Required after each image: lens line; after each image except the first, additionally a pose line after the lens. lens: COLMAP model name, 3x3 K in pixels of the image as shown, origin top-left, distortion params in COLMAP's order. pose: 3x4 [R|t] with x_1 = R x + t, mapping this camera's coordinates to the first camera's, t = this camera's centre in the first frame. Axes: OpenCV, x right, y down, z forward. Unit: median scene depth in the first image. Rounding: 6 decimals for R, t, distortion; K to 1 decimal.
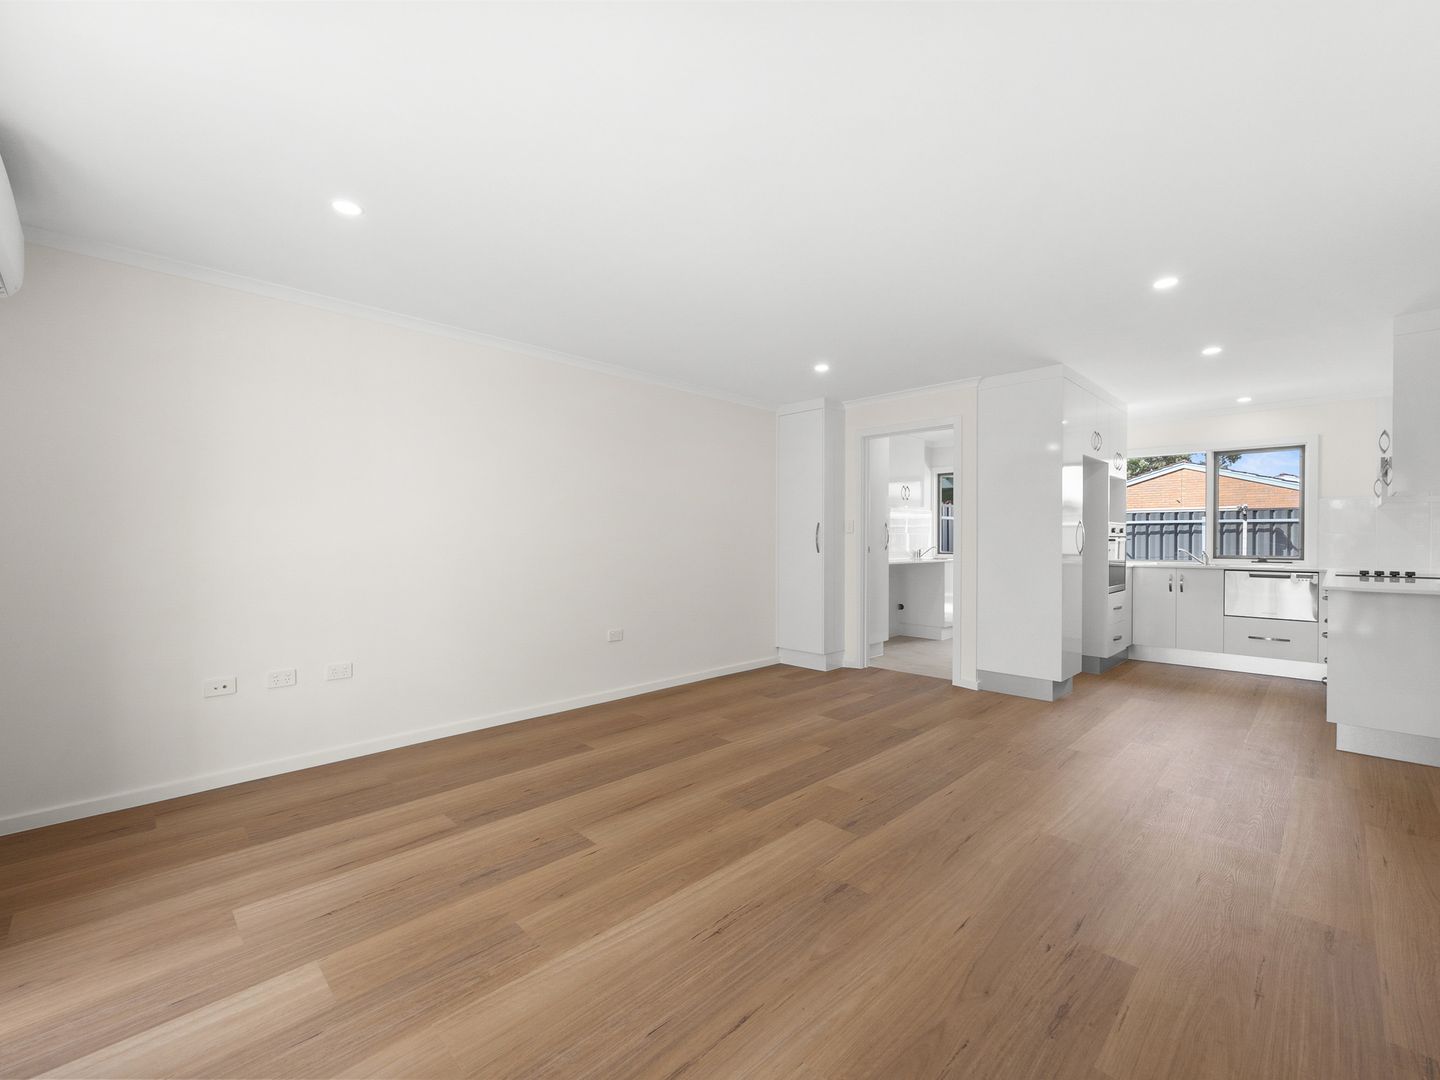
lens RADIAL K [[617.9, 0, 724.9], [0, 617.9, 544.2], [0, 0, 1]] dist [-0.001290, 0.000740]
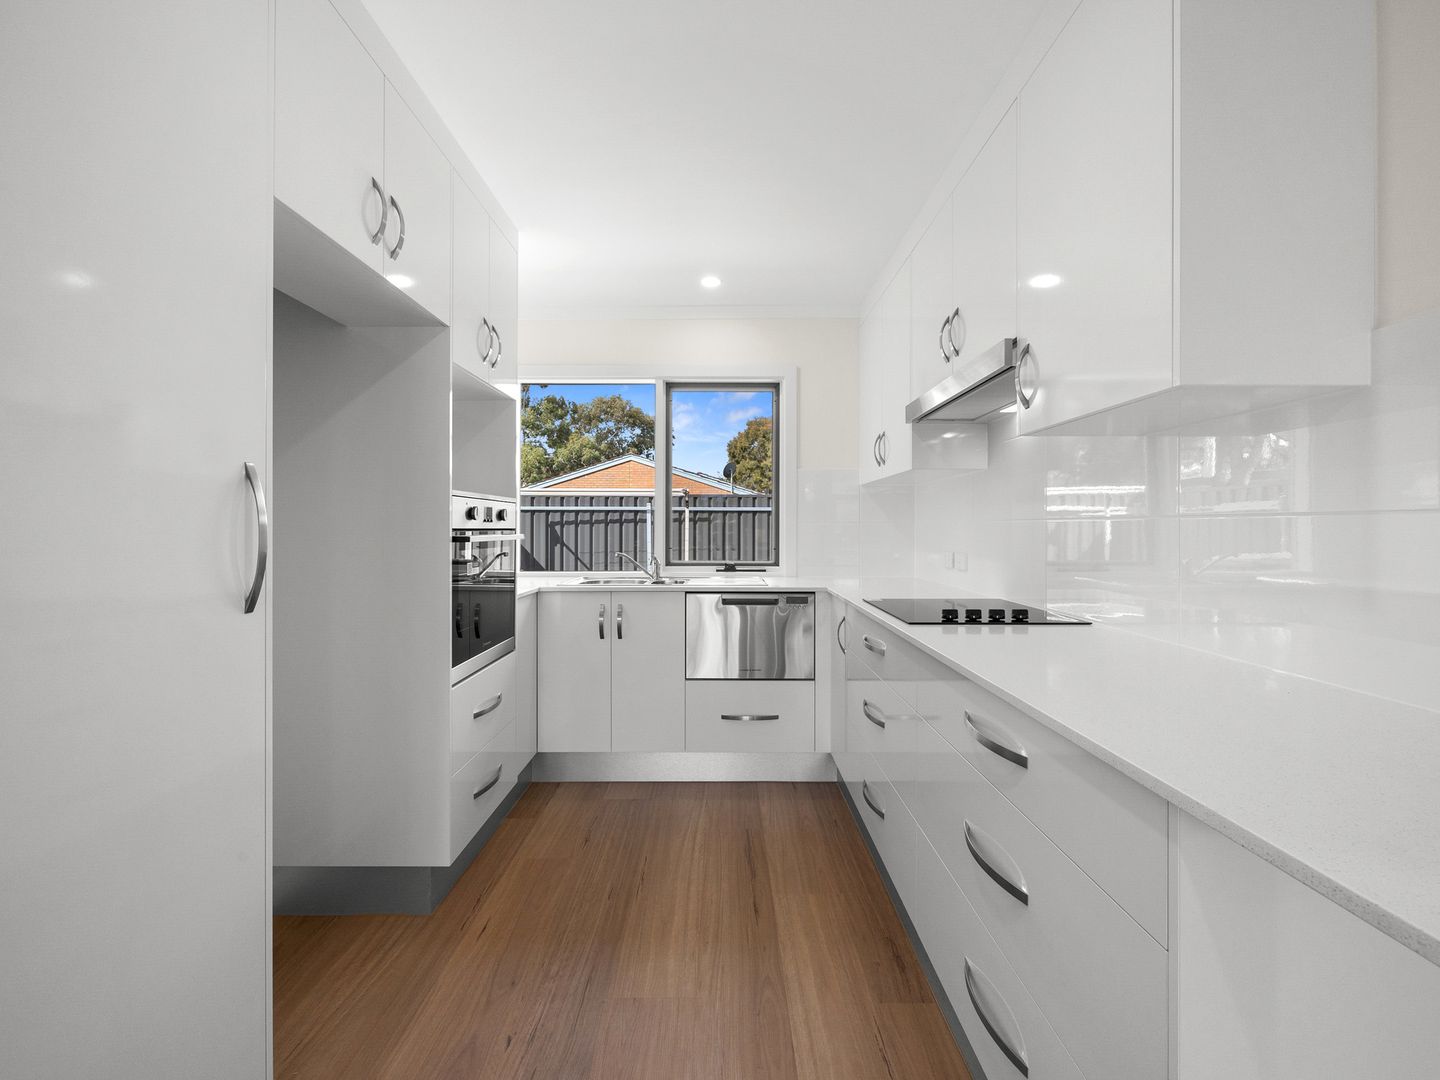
lens RADIAL K [[617.9, 0, 722.1], [0, 617.9, 532.1], [0, 0, 1]] dist [-0.001290, 0.000740]
pose [[0.708847, -0.004815, 0.705346, 0.468390], [0.005260, 0.999985, 0.001540, -0.010480], [-0.705343, 0.002619, 0.708862, 0.615985]]
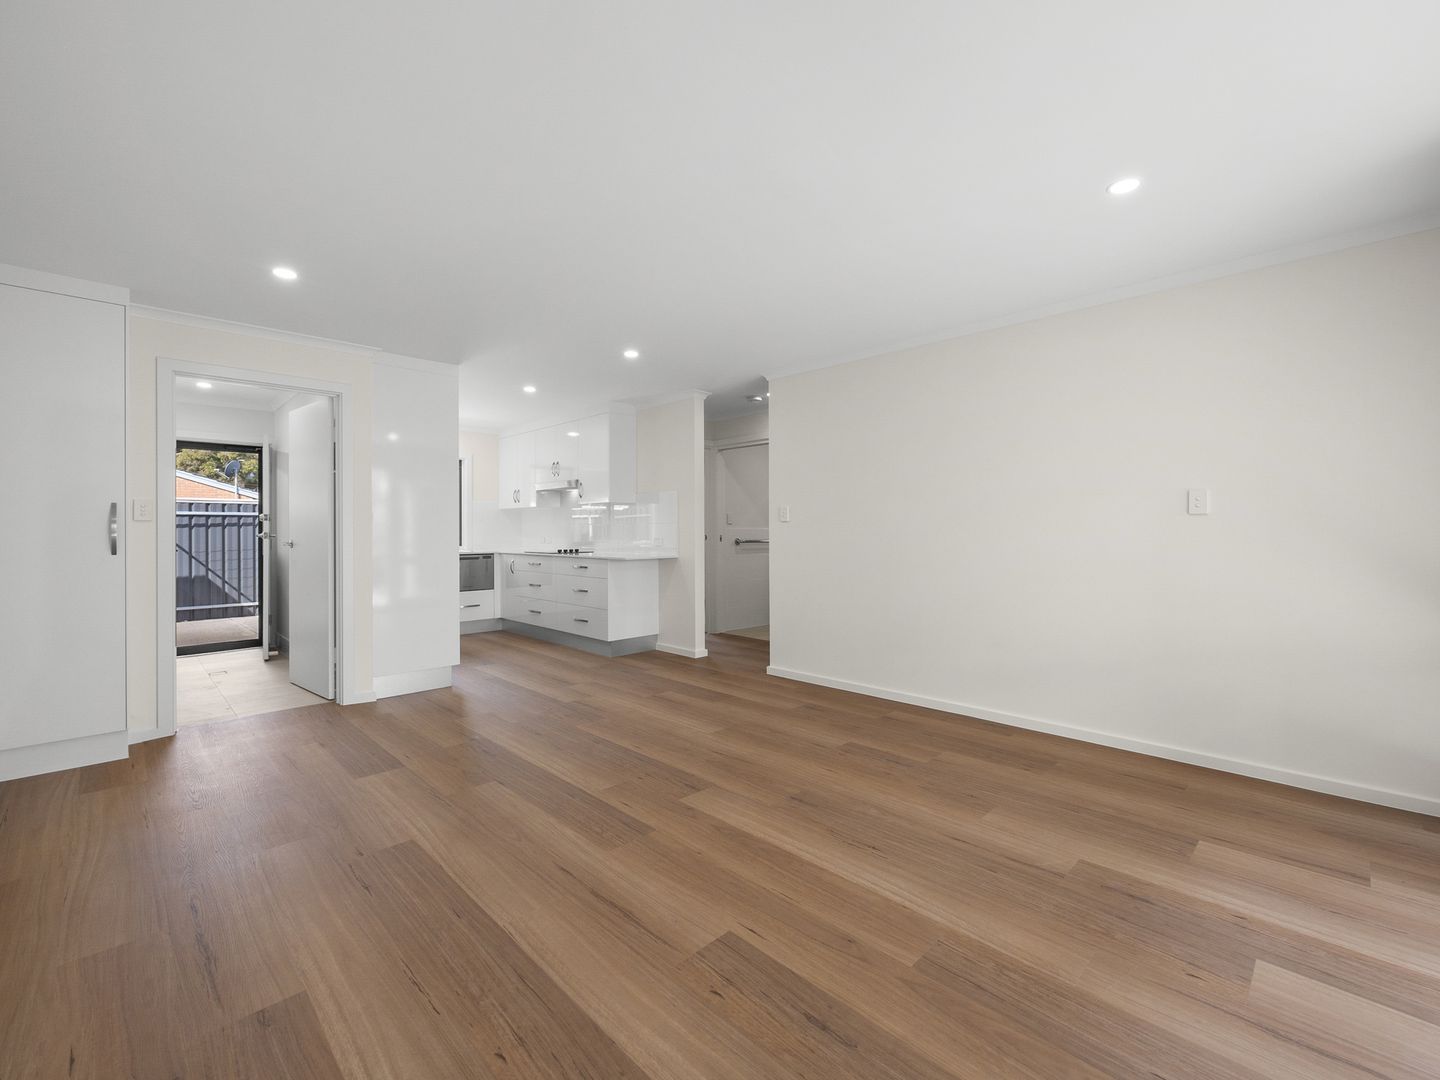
lens RADIAL K [[617.9, 0, 725.4], [0, 617.9, 535.9], [0, 0, 1]] dist [-0.001290, 0.000740]
pose [[0.005081, -0.009624, 0.999941, -0.419271], [0.012922, 0.999871, 0.009558, -0.002015], [-0.999904, 0.012872, 0.005205, 0.434848]]
